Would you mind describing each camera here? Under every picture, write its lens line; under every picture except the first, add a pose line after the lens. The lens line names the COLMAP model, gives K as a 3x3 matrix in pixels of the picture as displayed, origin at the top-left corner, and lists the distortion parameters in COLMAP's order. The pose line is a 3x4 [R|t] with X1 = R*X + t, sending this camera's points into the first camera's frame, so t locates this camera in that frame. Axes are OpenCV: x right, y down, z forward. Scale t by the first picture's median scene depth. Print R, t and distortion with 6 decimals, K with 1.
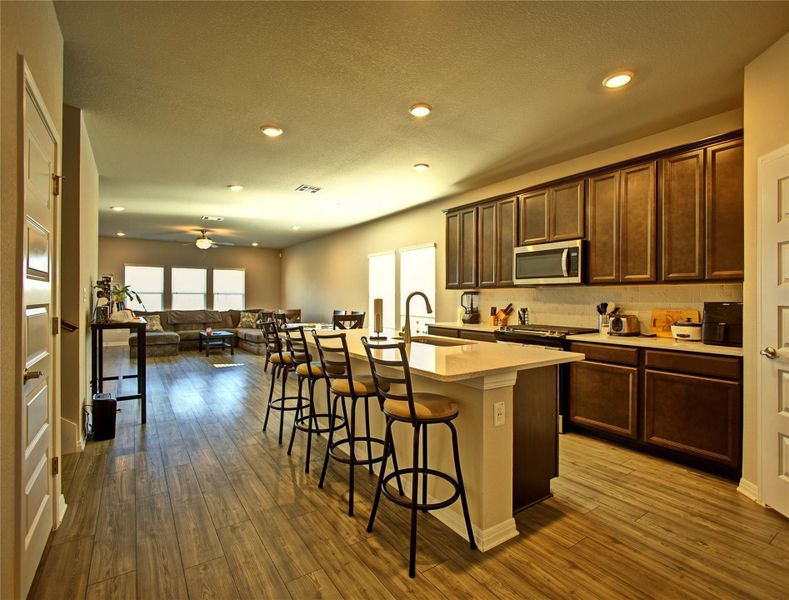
lens RADIAL K [[405.6, 0, 392.7], [0, 405.6, 302.3], [0, 0, 1]] dist [-0.006999, -0.000794]
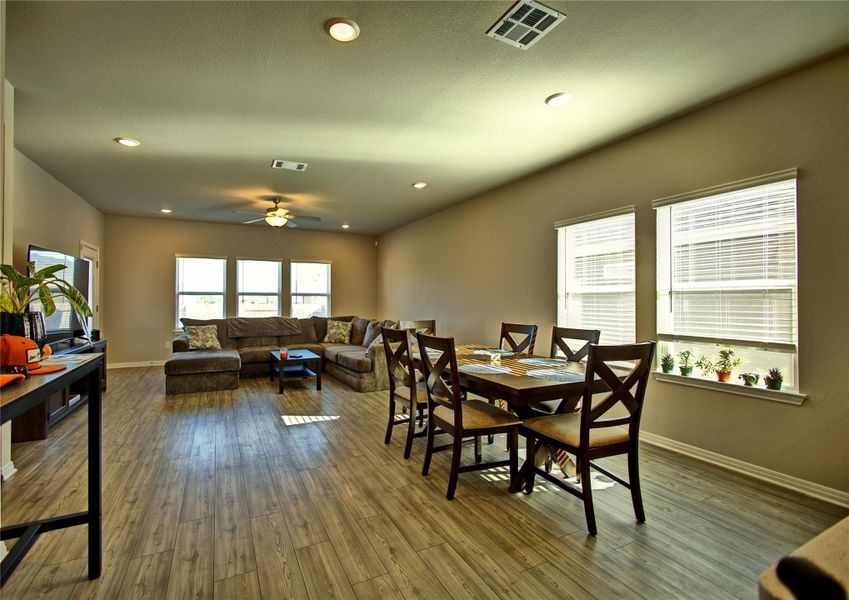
lens RADIAL K [[400.1, 0, 416.5], [0, 400.1, 301.7], [0, 0, 1]] dist [-0.014748, 0.001017]
pose [[0.993745, -0.001721, -0.111656, -0.155413], [0.000867, 0.999970, -0.007695, -0.003238], [0.111666, 0.007550, 0.993717, 0.351486]]
